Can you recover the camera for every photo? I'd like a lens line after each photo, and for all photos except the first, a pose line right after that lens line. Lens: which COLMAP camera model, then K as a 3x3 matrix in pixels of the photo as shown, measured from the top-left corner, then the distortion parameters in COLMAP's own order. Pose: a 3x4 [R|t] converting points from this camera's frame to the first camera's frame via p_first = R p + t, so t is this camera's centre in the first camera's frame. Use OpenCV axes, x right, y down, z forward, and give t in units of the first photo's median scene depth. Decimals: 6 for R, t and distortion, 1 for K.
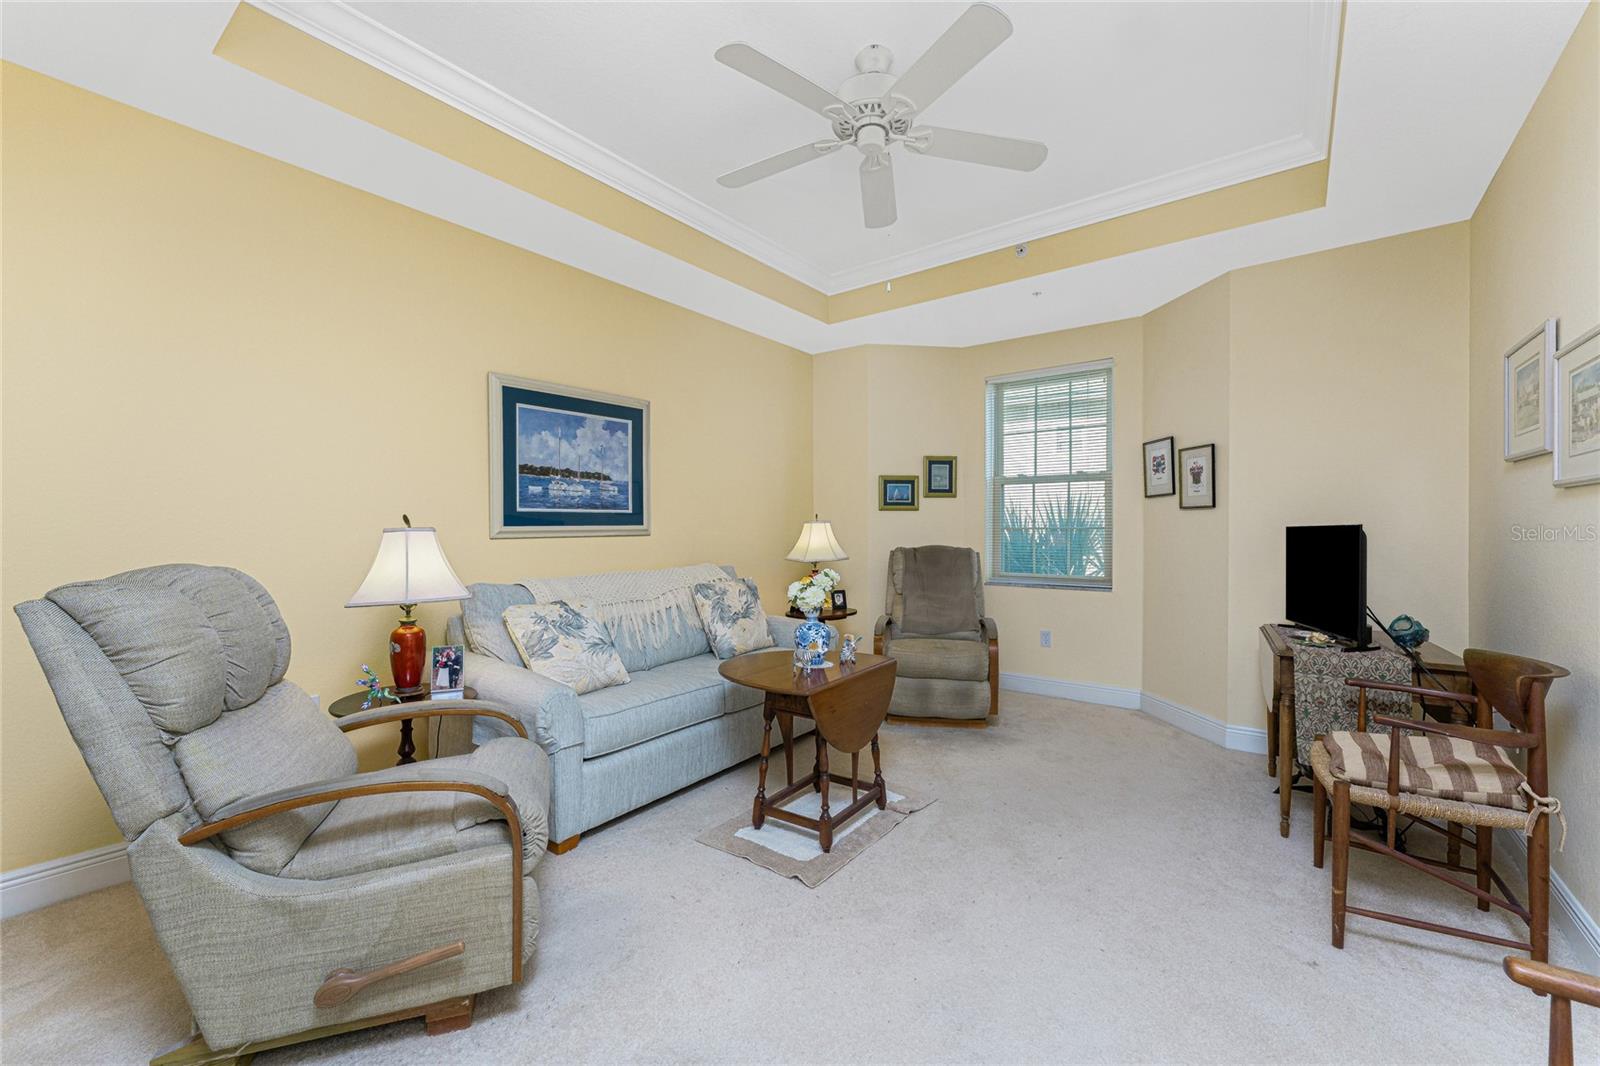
lens RADIAL K [[642.5, 0, 808.3], [0, 642.5, 534.6], [0, 0, 1]] dist [0.000928, -0.000258]
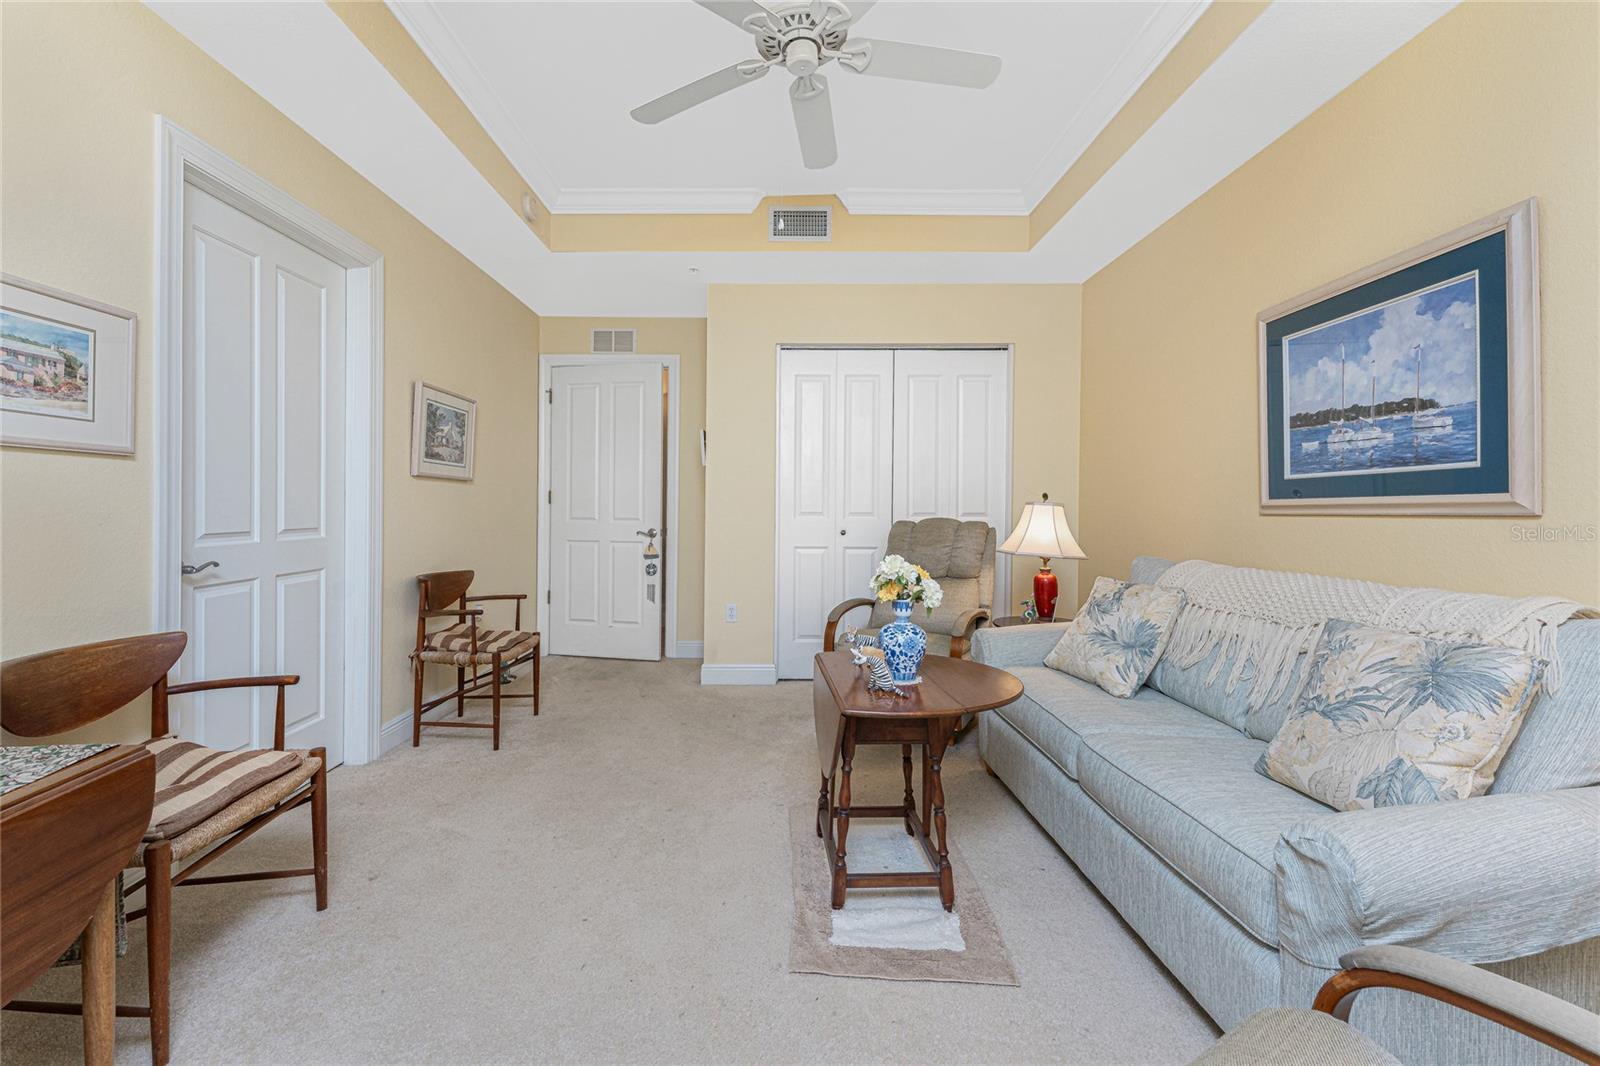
lens RADIAL K [[647.7, 0, 800.6], [0, 647.7, 507.6], [0, 0, 1]] dist [0.000529, -0.000574]
pose [[-0.777944, -0.002616, -0.628328, 0.431582], [-0.012079, 0.999869, 0.010792, -0.004069], [0.628218, 0.015985, -0.777873, 1.141475]]
